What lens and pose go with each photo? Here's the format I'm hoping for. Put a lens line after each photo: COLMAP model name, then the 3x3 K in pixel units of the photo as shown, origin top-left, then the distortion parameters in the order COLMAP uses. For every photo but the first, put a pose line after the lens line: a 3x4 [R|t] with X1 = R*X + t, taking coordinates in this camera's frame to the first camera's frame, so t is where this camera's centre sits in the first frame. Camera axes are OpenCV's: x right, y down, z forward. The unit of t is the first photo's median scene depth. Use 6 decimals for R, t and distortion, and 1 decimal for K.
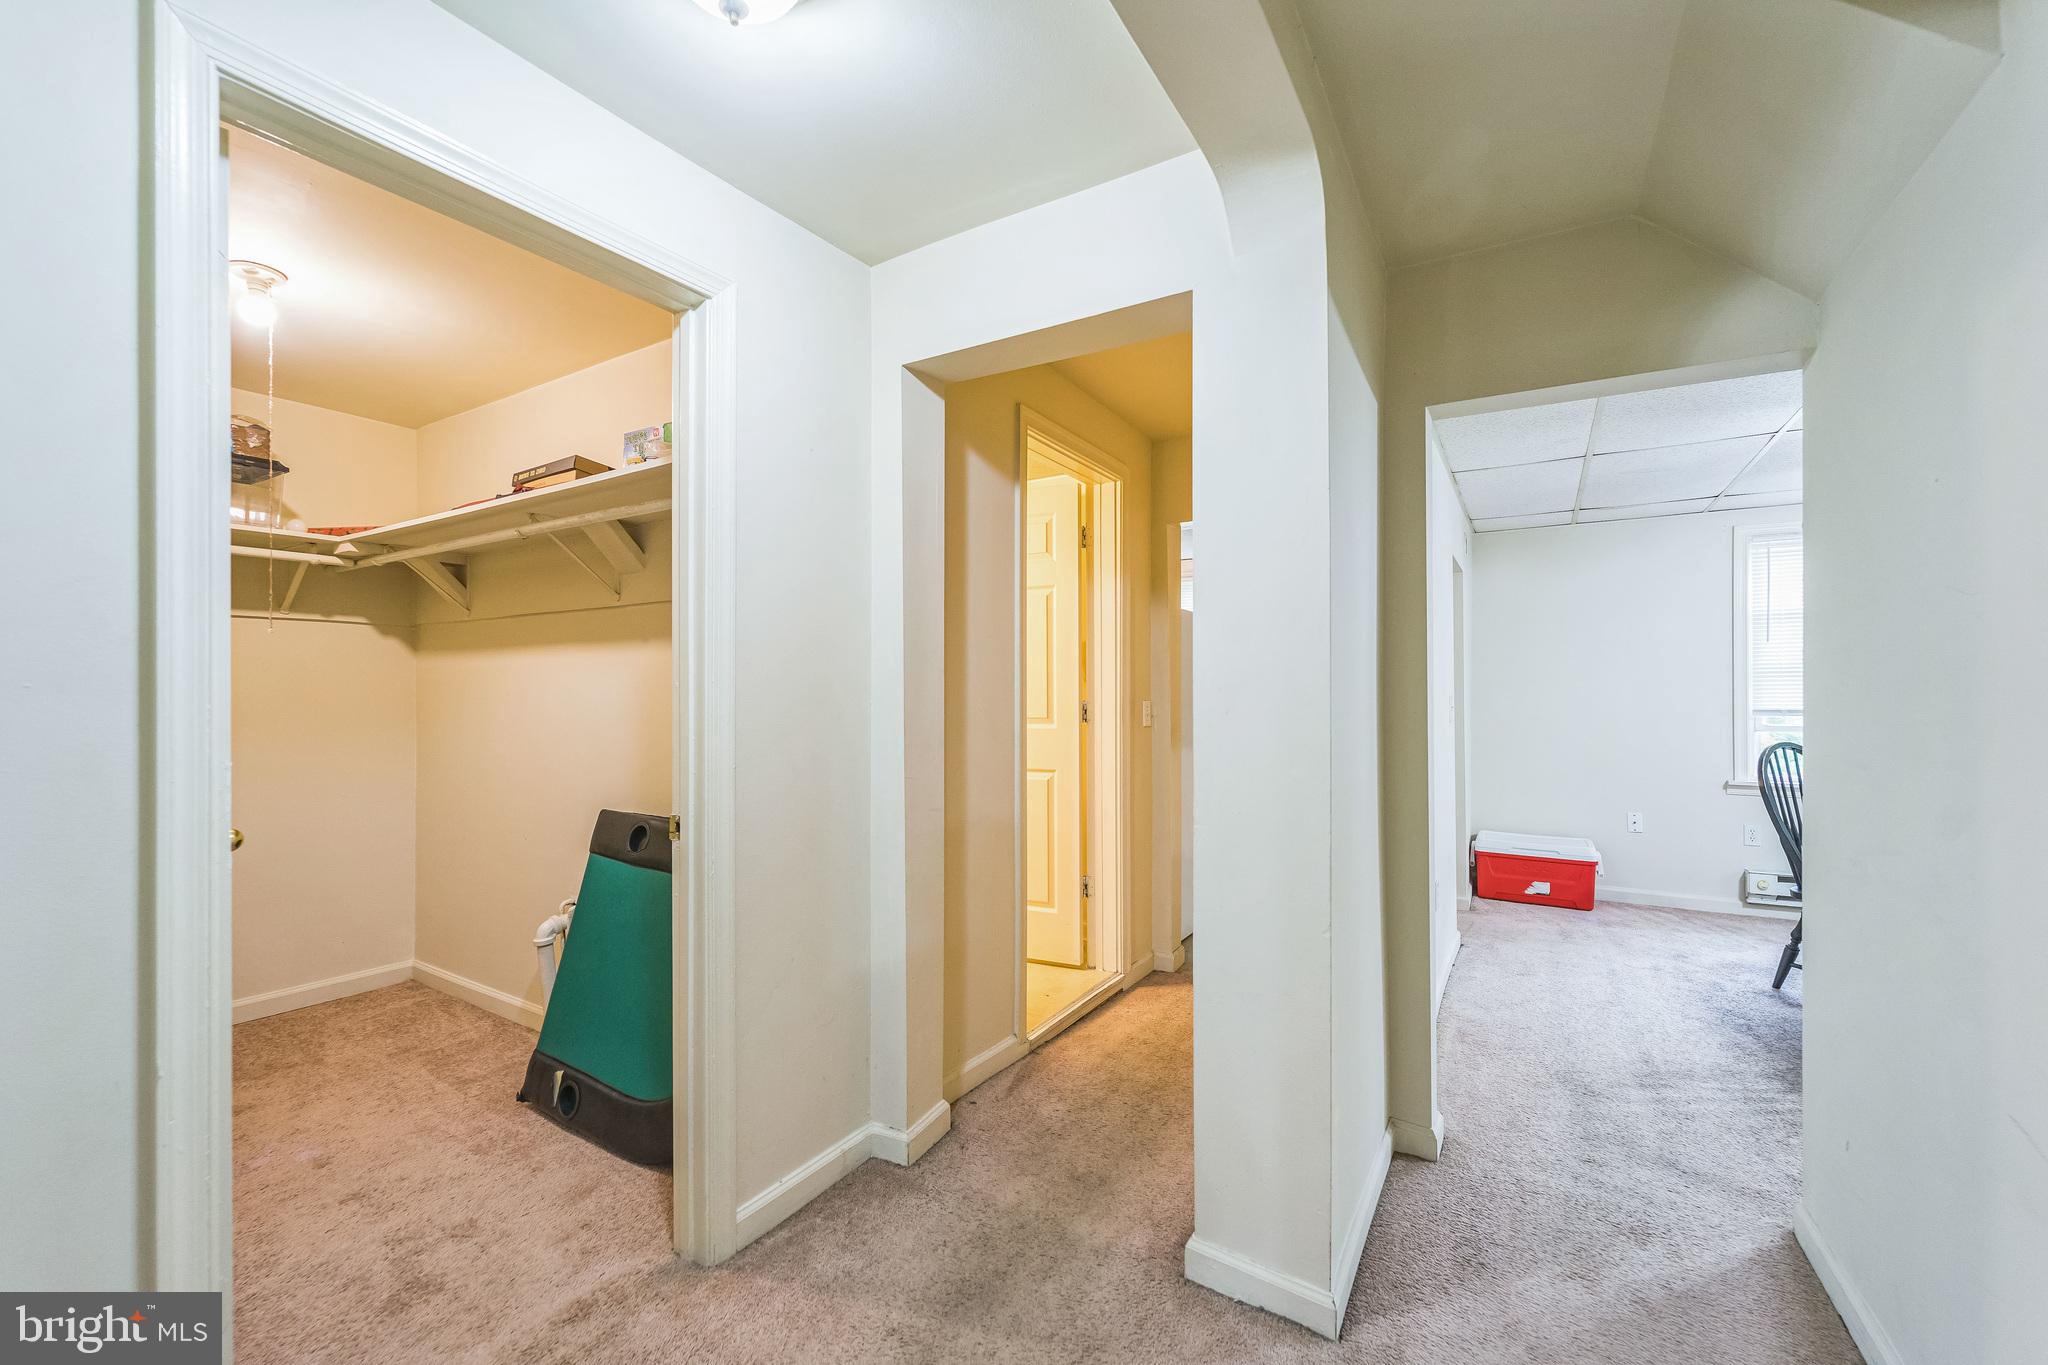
lens RADIAL K [[837.3, 0, 1017.2], [0, 837.3, 677.6], [0, 0, 1]] dist [-0.000844, 0.000016]
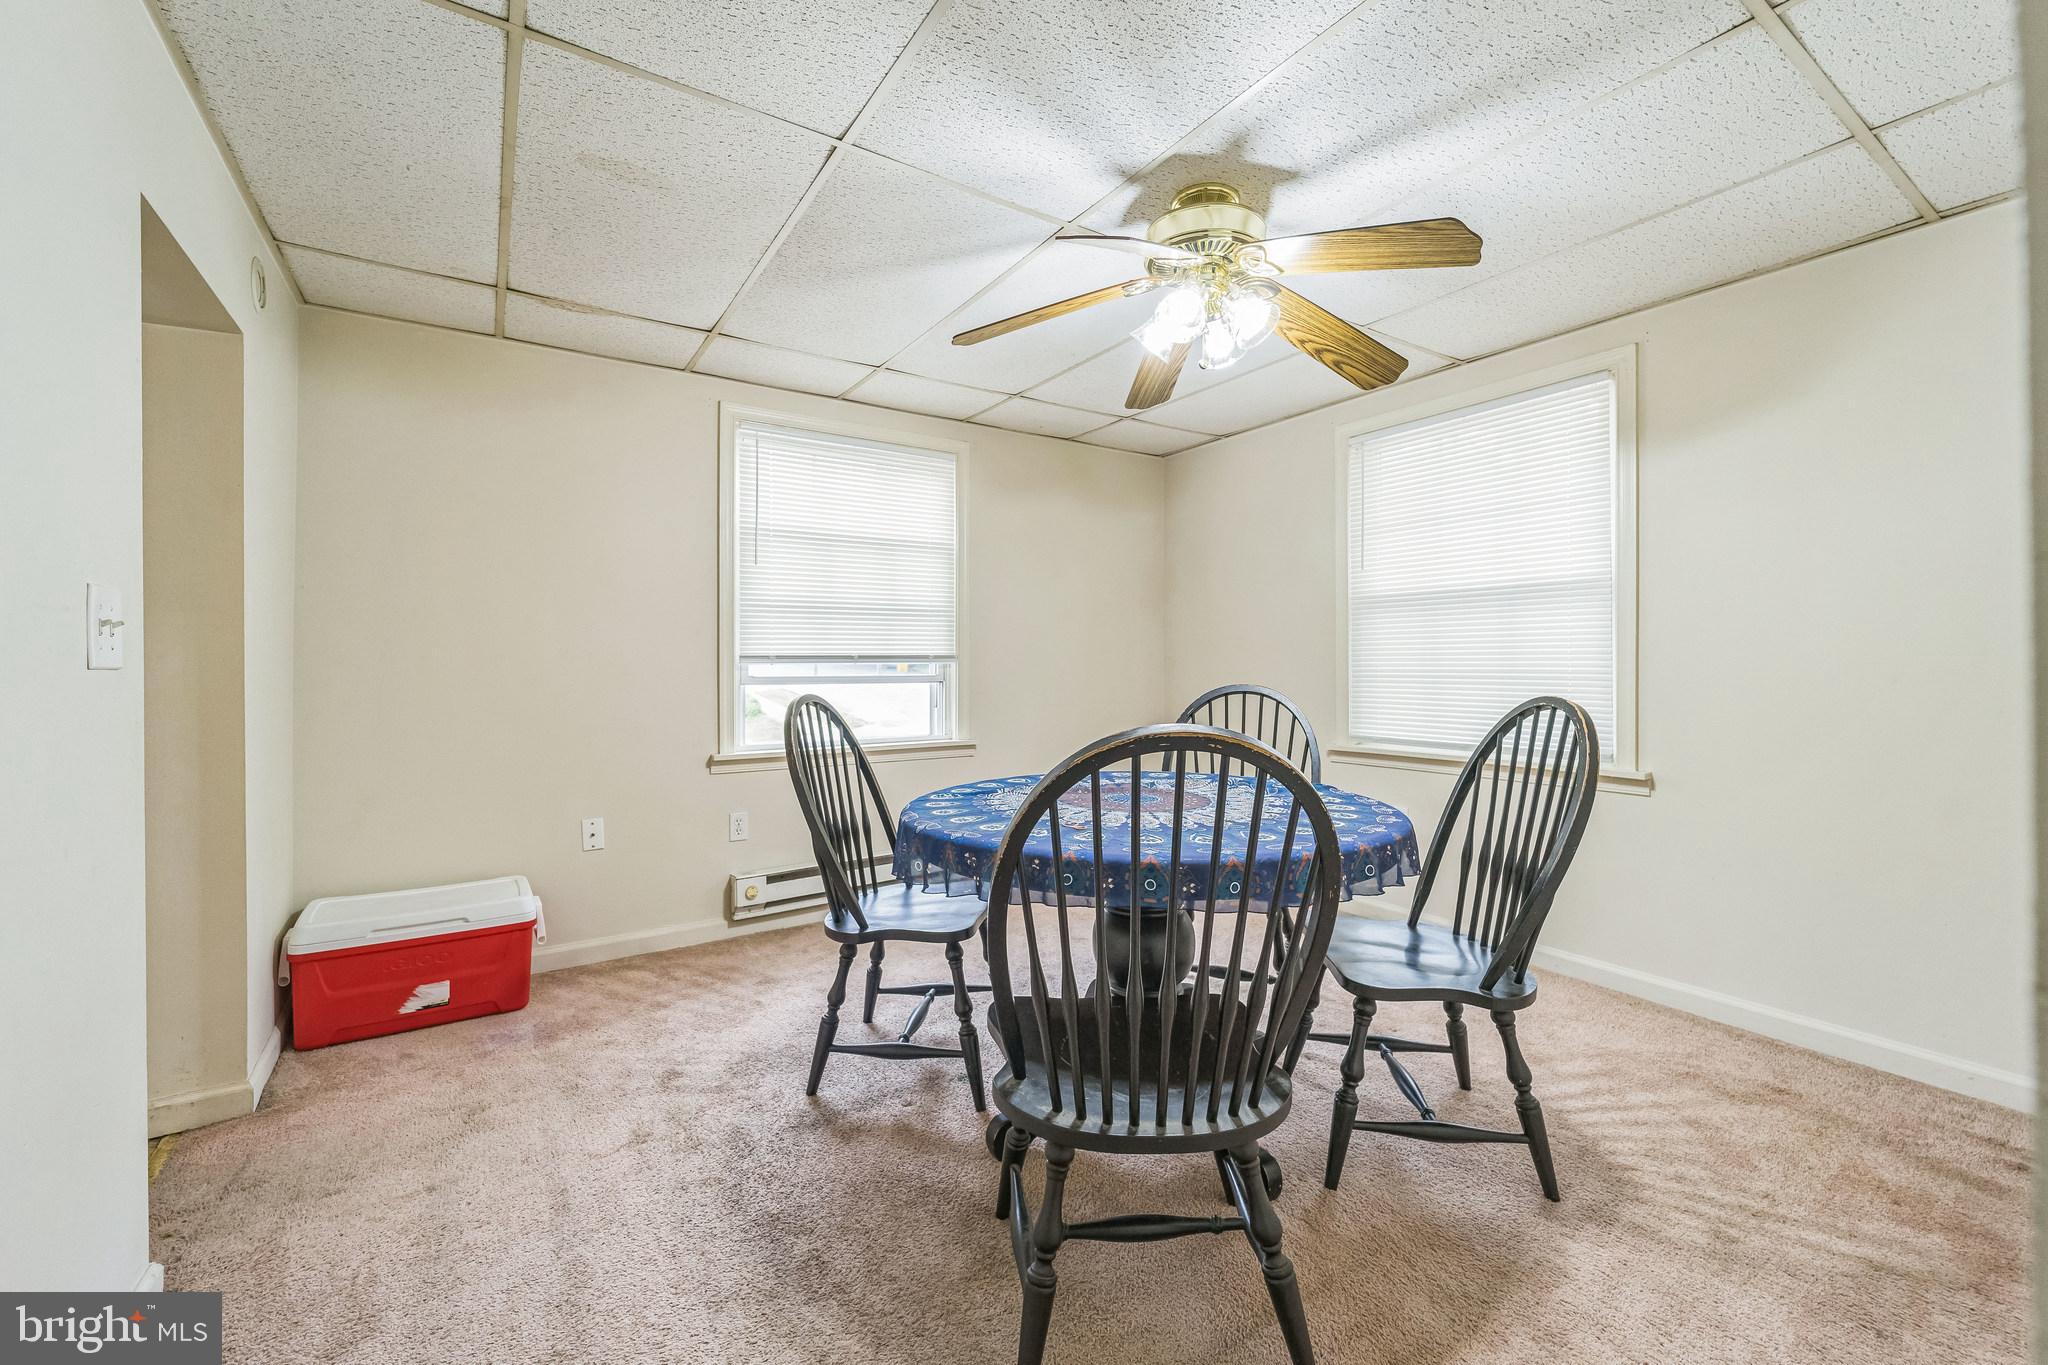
lens RADIAL K [[837.3, 0, 1032.2], [0, 837.3, 669.3], [0, 0, 1]] dist [-0.000844, 0.000016]
pose [[0.423113, -0.008334, 0.906039, 0.323891], [-0.008017, 0.999884, 0.012941, 0.039165], [-0.906042, -0.012739, 0.422997, 0.457801]]
